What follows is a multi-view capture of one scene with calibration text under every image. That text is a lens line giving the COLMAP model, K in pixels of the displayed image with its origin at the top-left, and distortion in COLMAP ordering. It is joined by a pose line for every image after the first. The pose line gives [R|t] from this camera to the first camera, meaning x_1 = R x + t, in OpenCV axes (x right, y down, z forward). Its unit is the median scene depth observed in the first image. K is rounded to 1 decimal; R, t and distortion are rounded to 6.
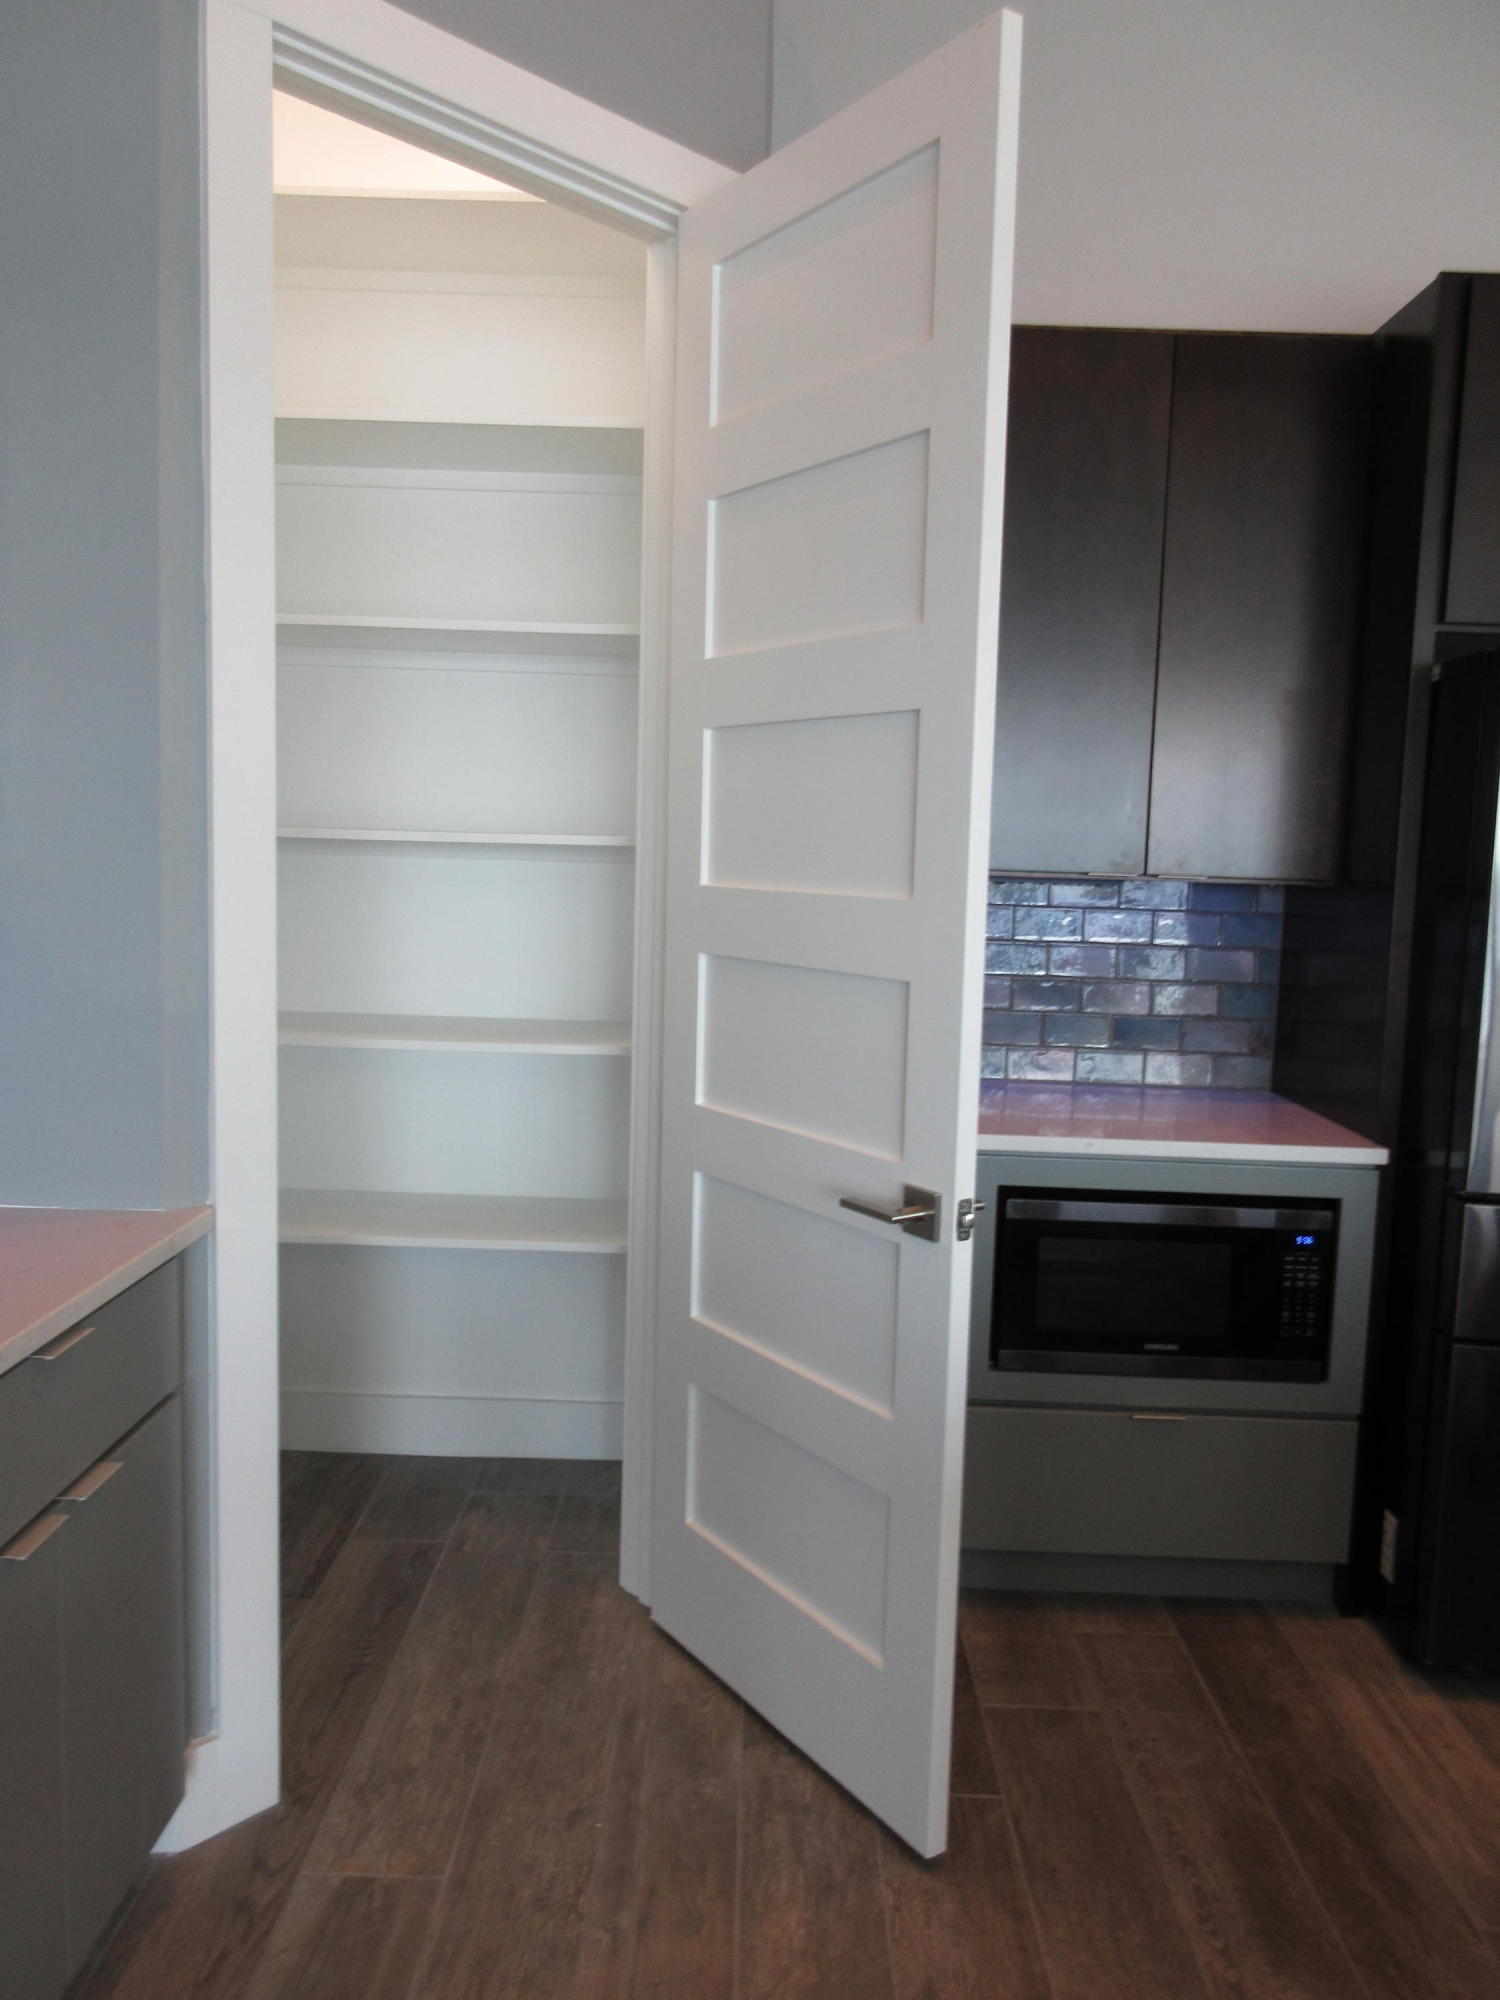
lens RADIAL K [[1453.4, 0, 750.0], [0, 1453.4, 1000.0], [0, 0, 1]] dist [-0.026898, 0.007293]
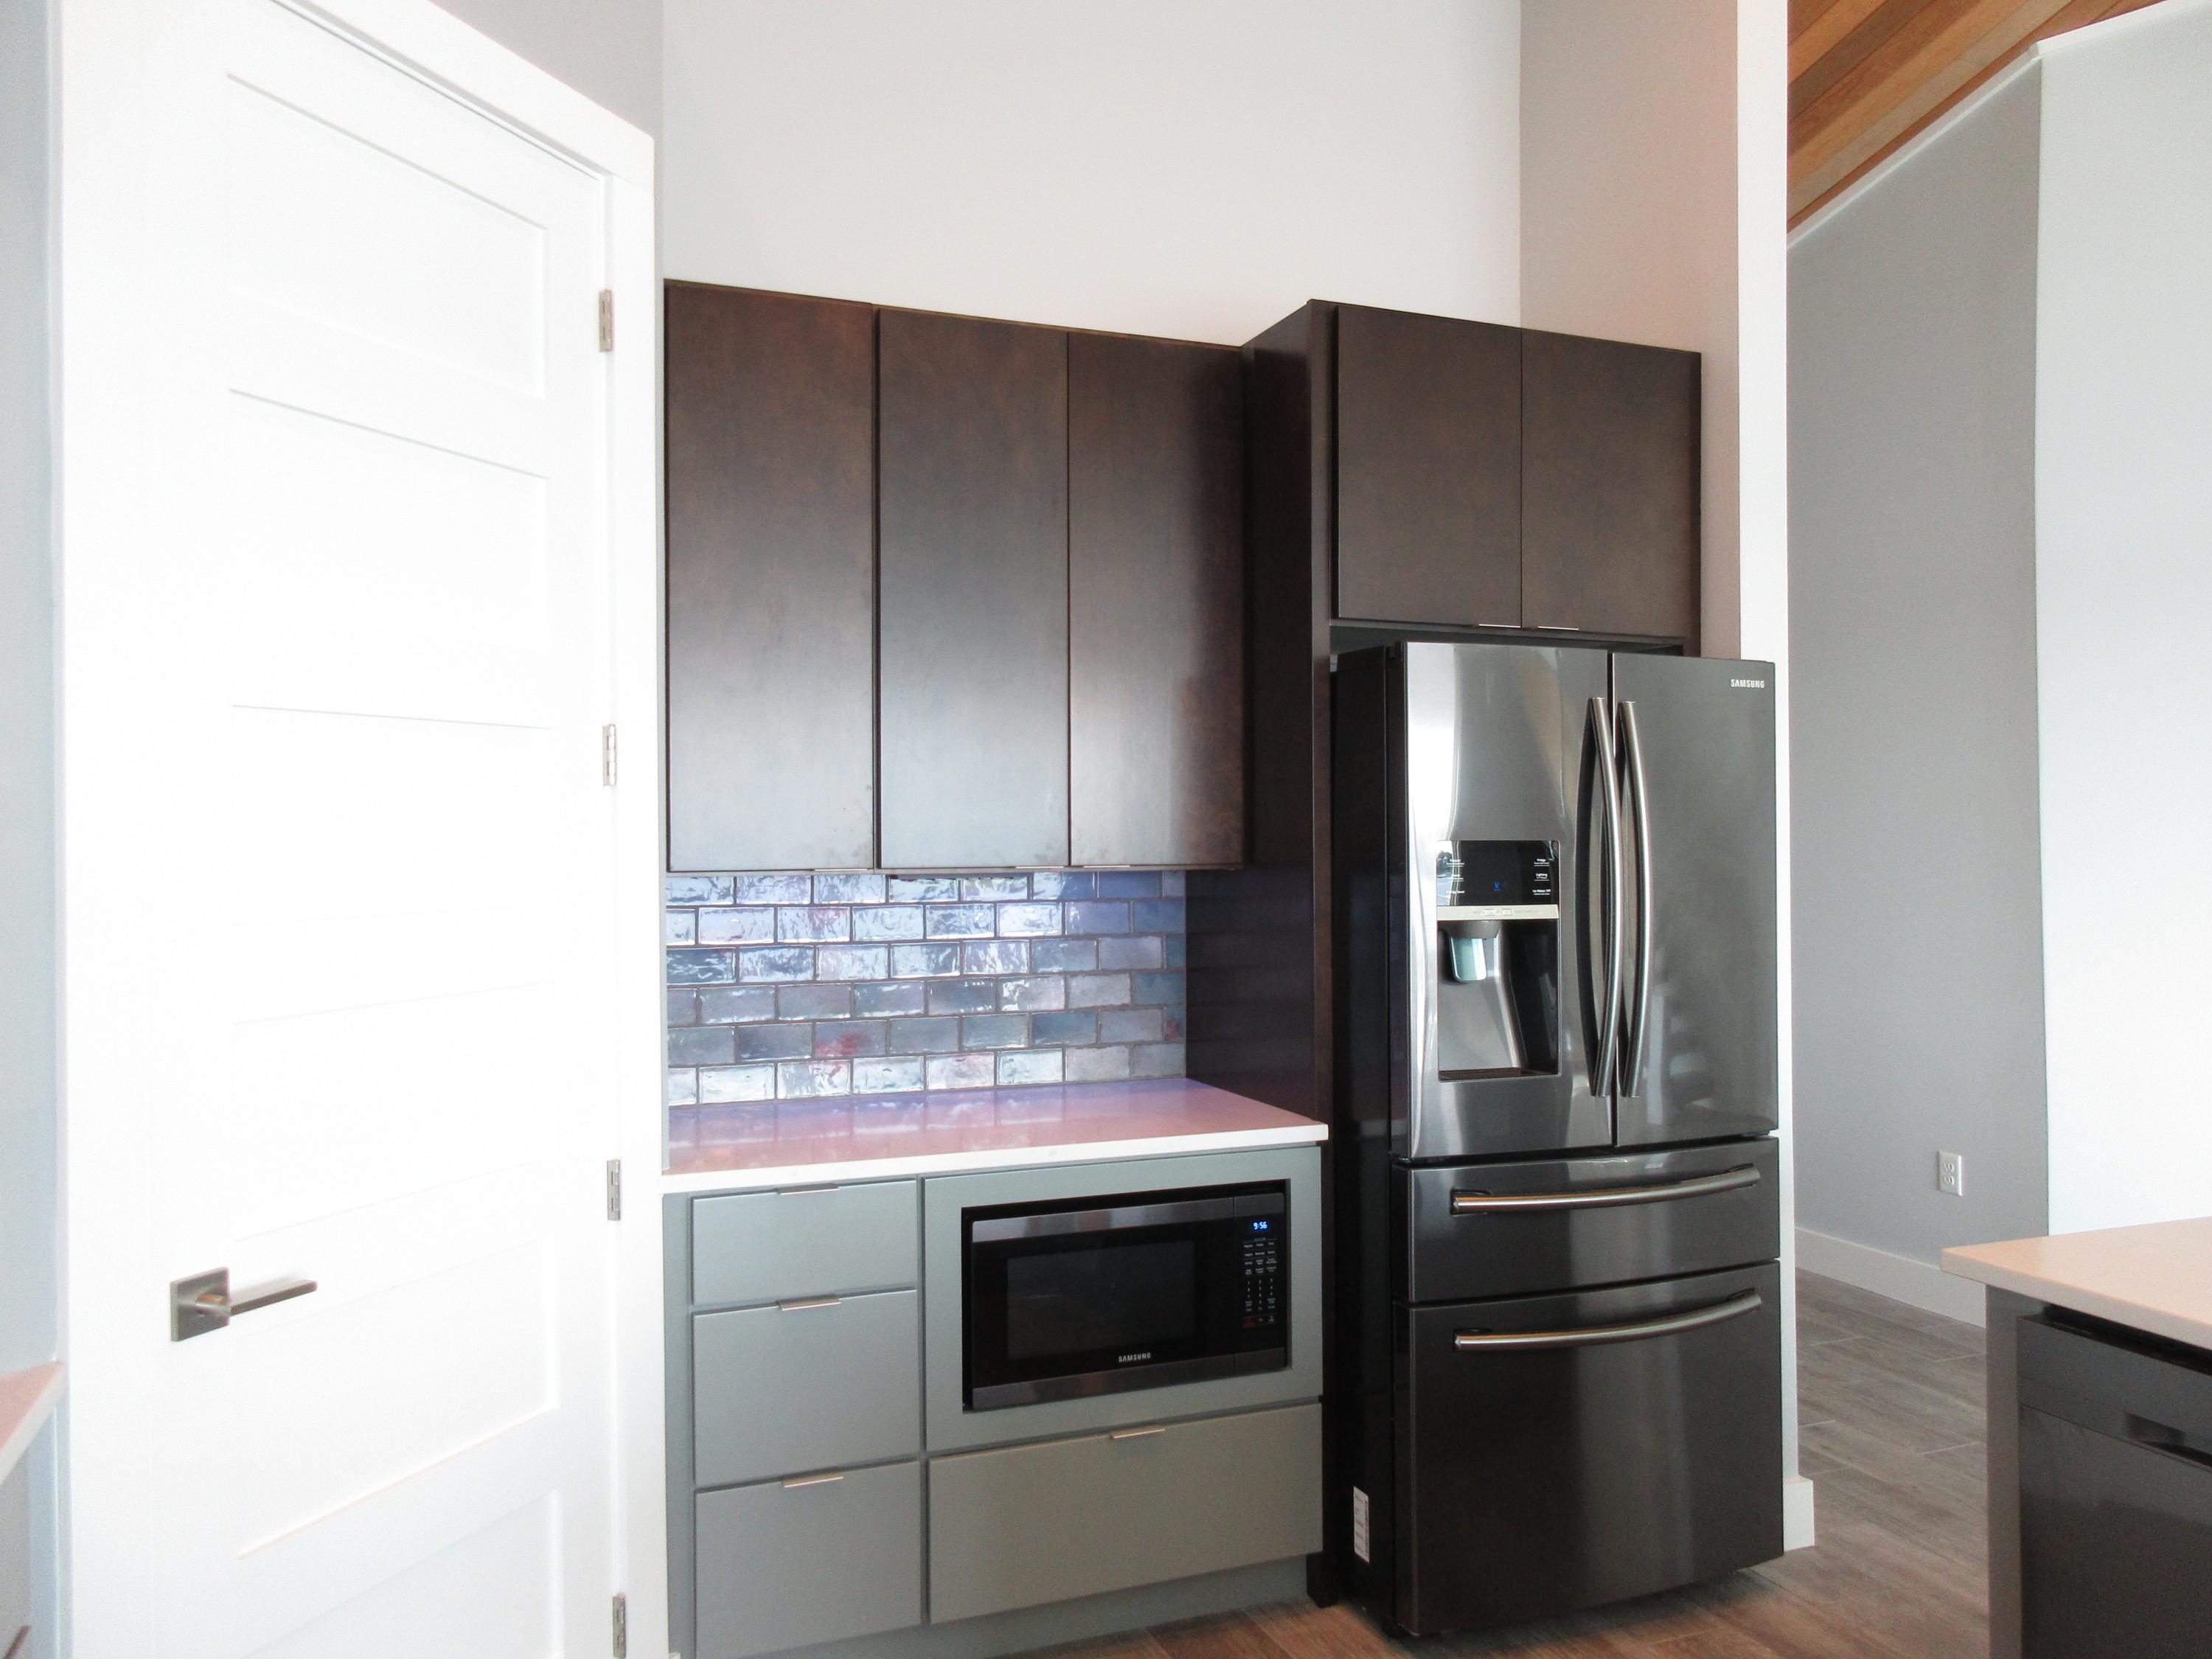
lens RADIAL K [[1607.5, 0, 1106.0], [0, 1607.5, 829.5], [0, 0, 1]] dist [-0.026898, 0.007293]
pose [[0.921537, -0.035015, 0.386708, -0.123275], [0.074332, 0.993415, -0.087186, -0.015186], [-0.381109, 0.109090, 0.918071, -0.002109]]
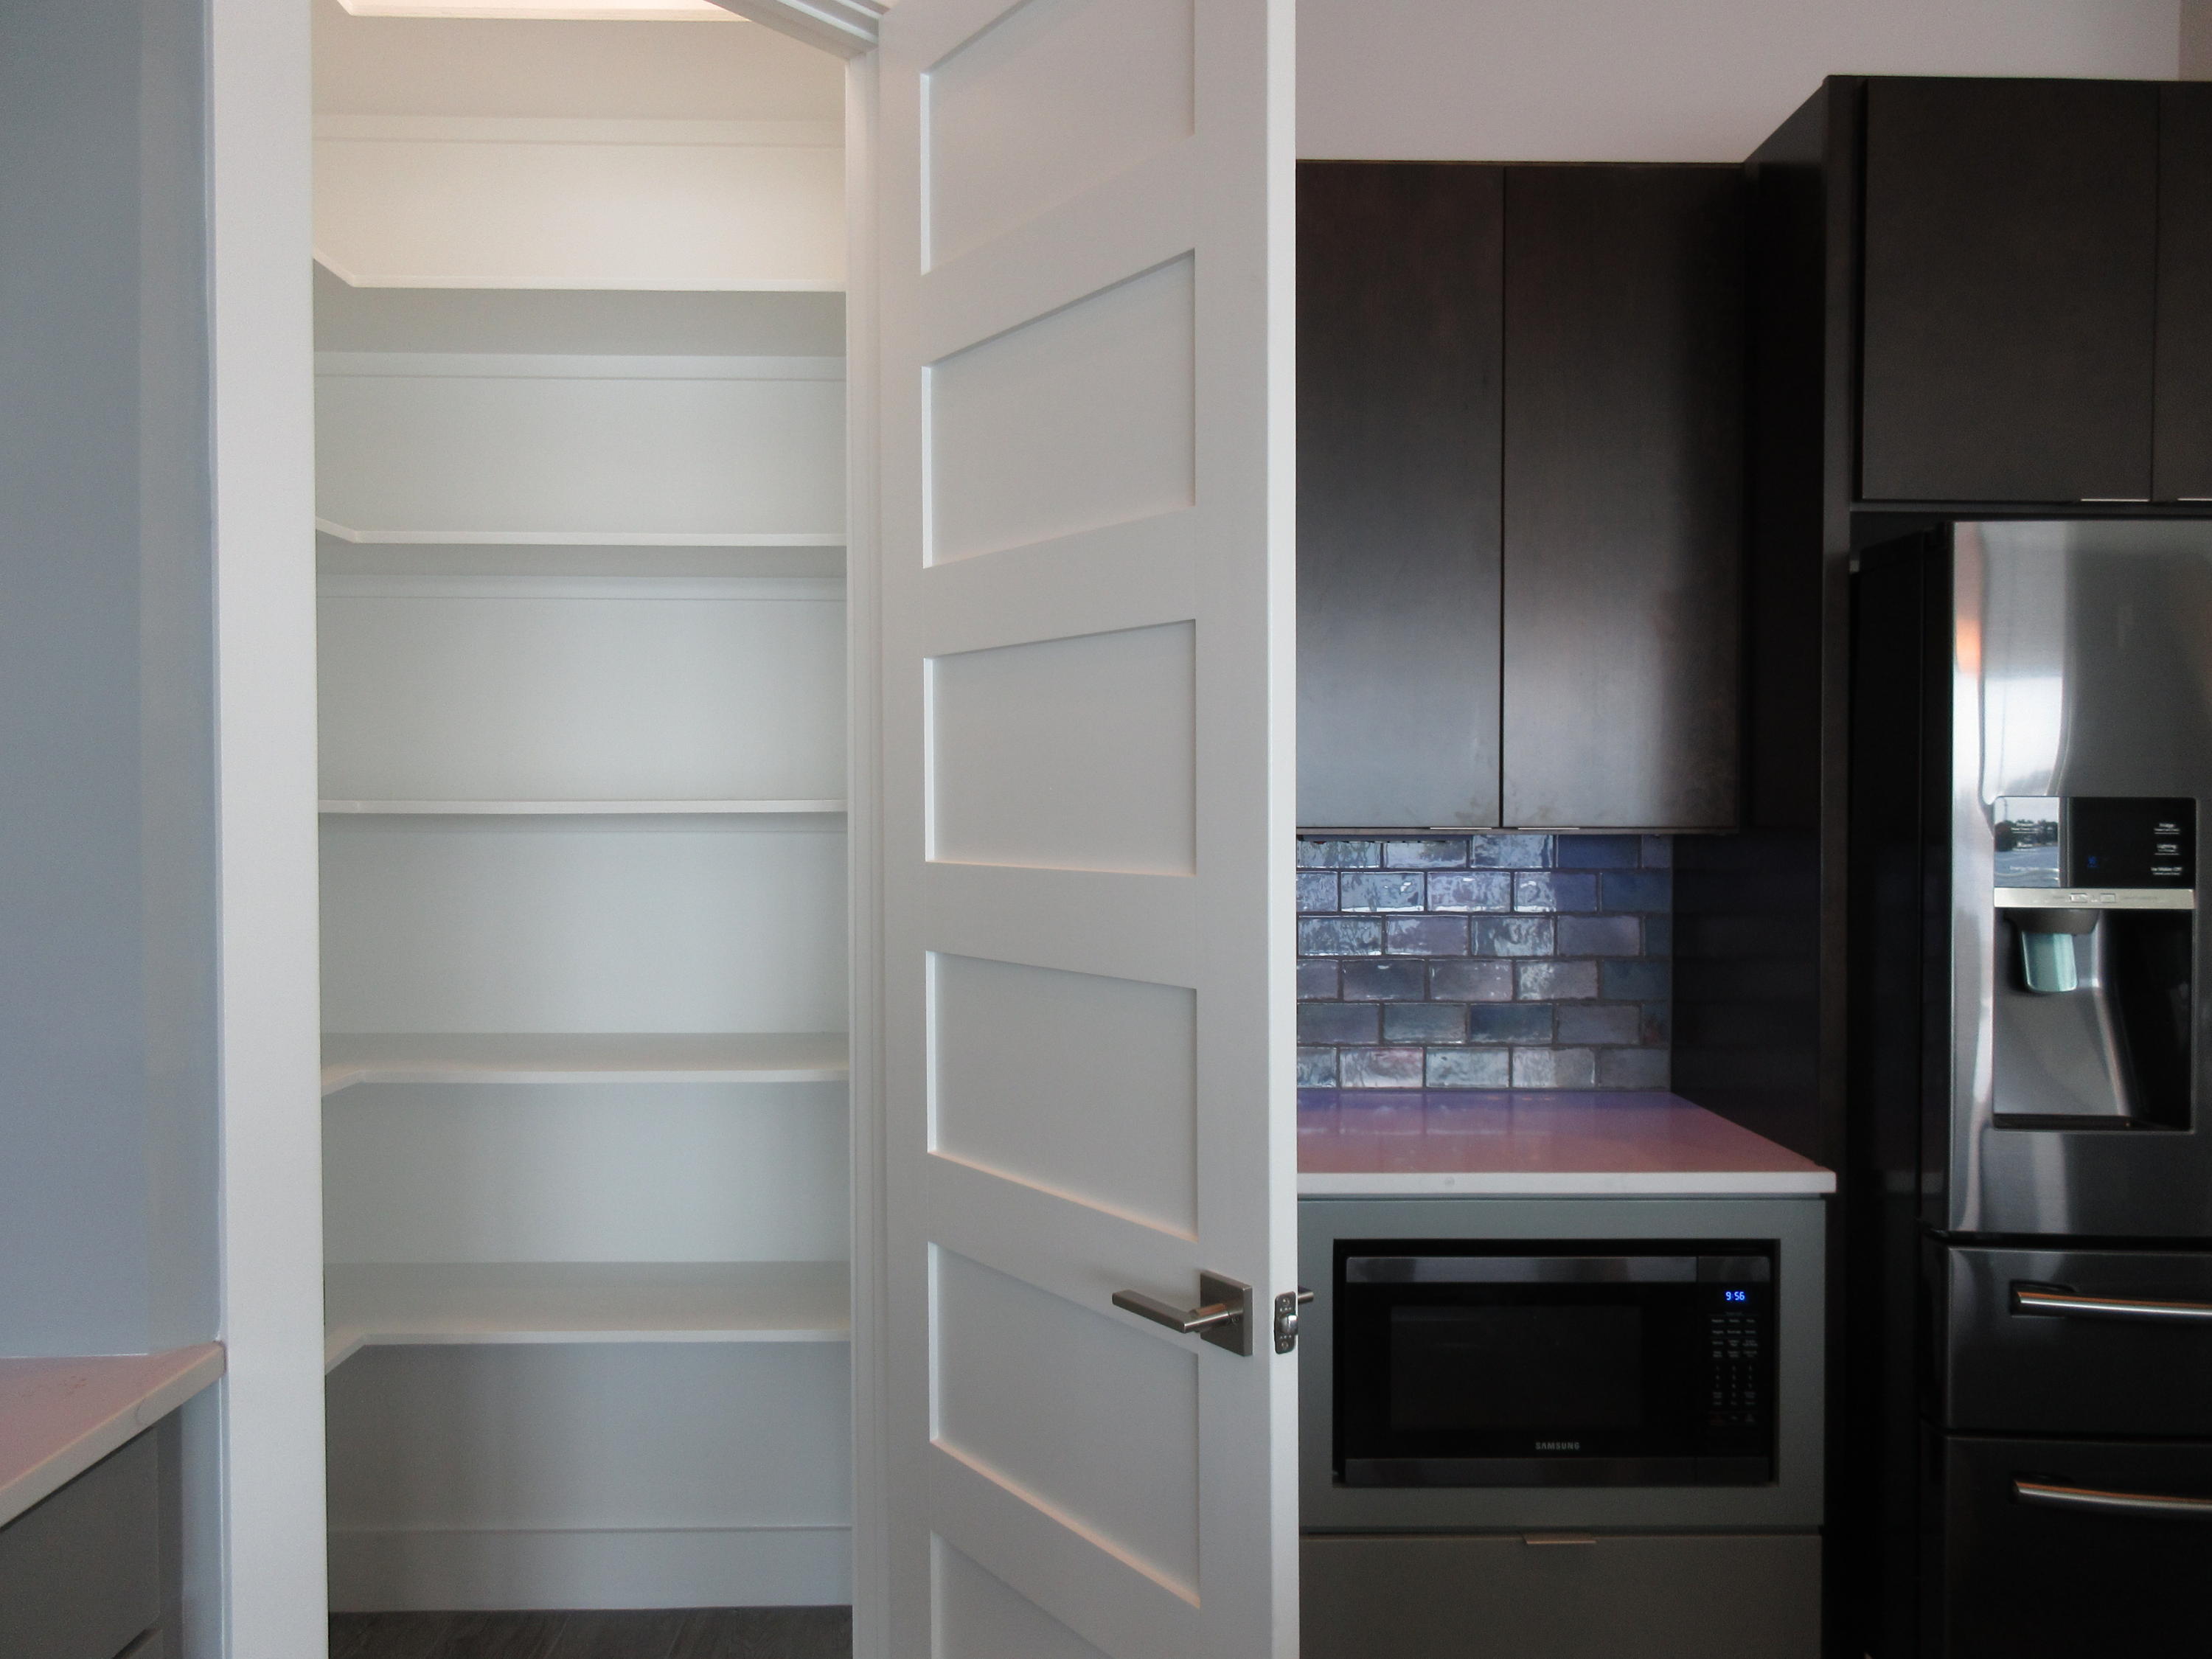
lens RADIAL K [[1620.8, 0, 1106.0], [0, 1620.8, 829.5], [0, 0, 1]] dist [0.002987, -0.000590]
pose [[0.998931, -0.031034, 0.034258, 0.026498], [0.033915, 0.995631, -0.086996, -0.015519], [-0.031408, 0.088065, 0.995619, 0.124475]]
